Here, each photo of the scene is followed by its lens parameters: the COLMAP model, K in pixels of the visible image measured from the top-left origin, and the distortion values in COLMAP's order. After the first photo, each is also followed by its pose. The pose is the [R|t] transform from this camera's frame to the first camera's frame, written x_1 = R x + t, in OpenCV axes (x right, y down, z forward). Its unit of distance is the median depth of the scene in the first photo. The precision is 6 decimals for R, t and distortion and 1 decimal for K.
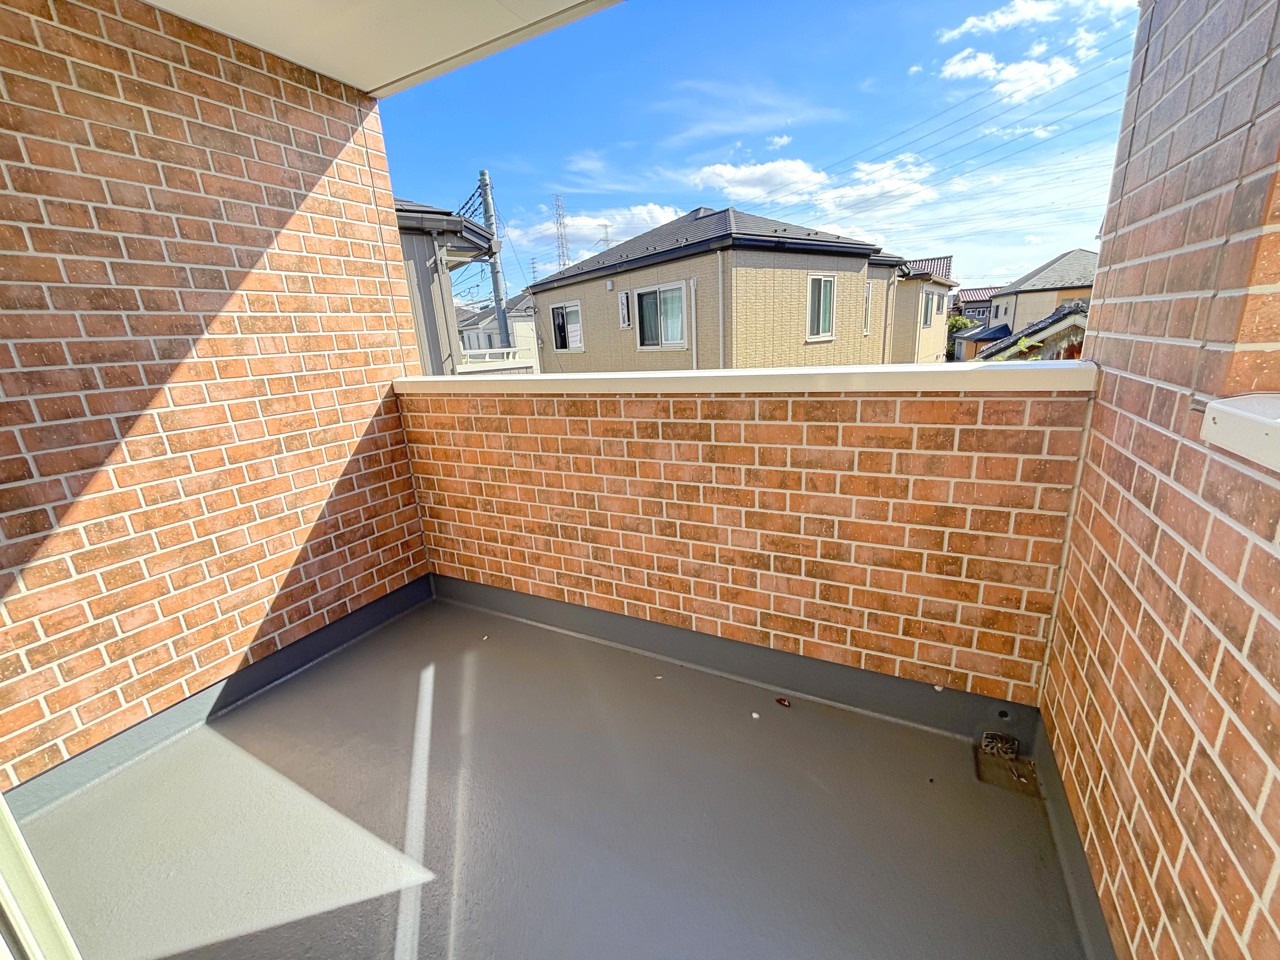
lens RADIAL K [[513.0, 0, 634.9], [0, 513.0, 466.9], [0, 0, 1]] dist [-0.004627, 0.001879]
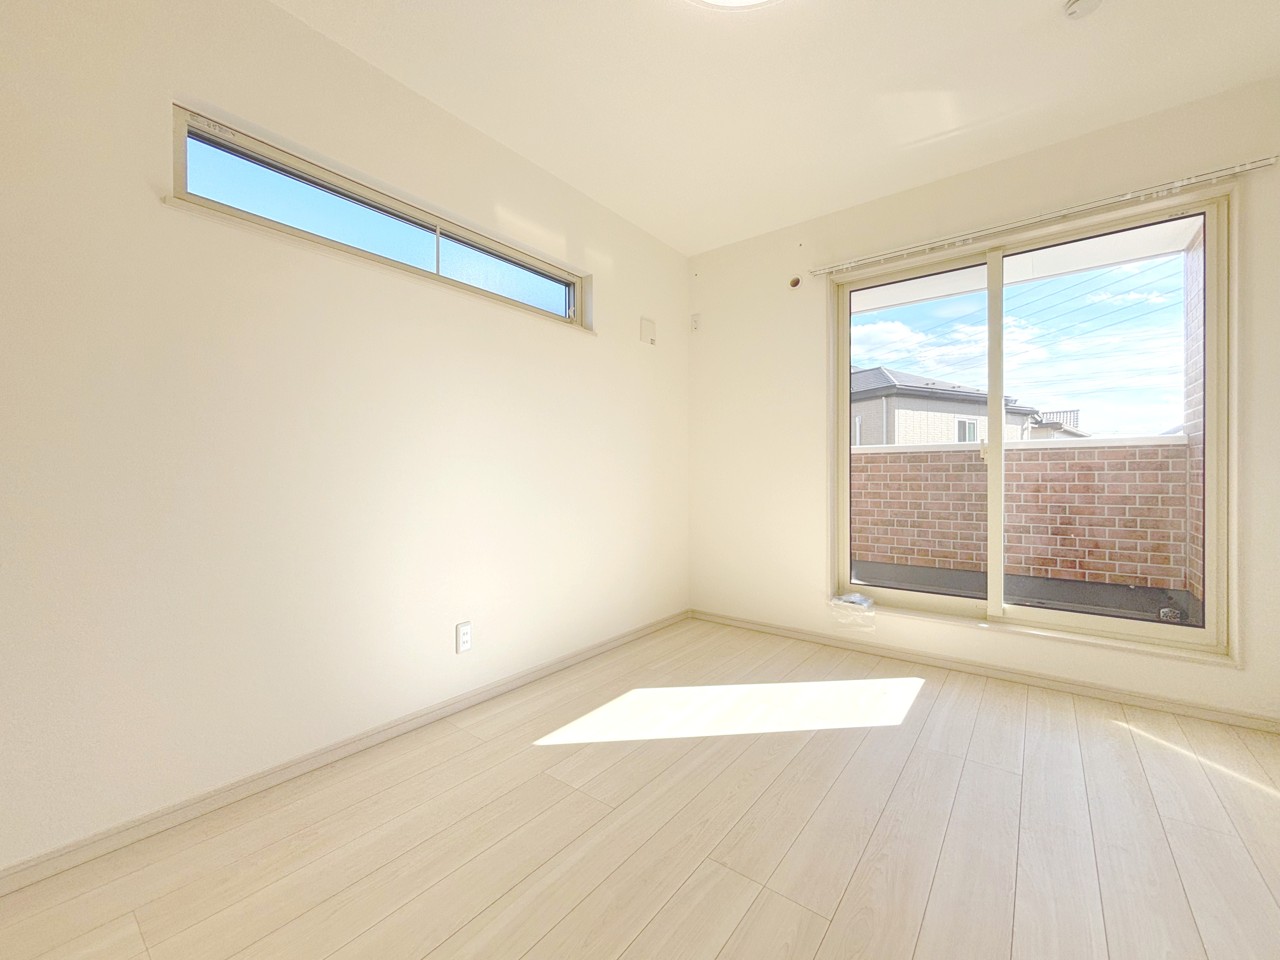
lens RADIAL K [[513.0, 0, 627.7], [0, 513.0, 477.0], [0, 0, 1]] dist [-0.004627, 0.001879]
pose [[0.981503, 0.051578, -0.184366, -0.987060], [-0.095027, 0.967269, -0.235288, 0.632584], [0.166196, 0.248455, 0.954279, -1.340183]]
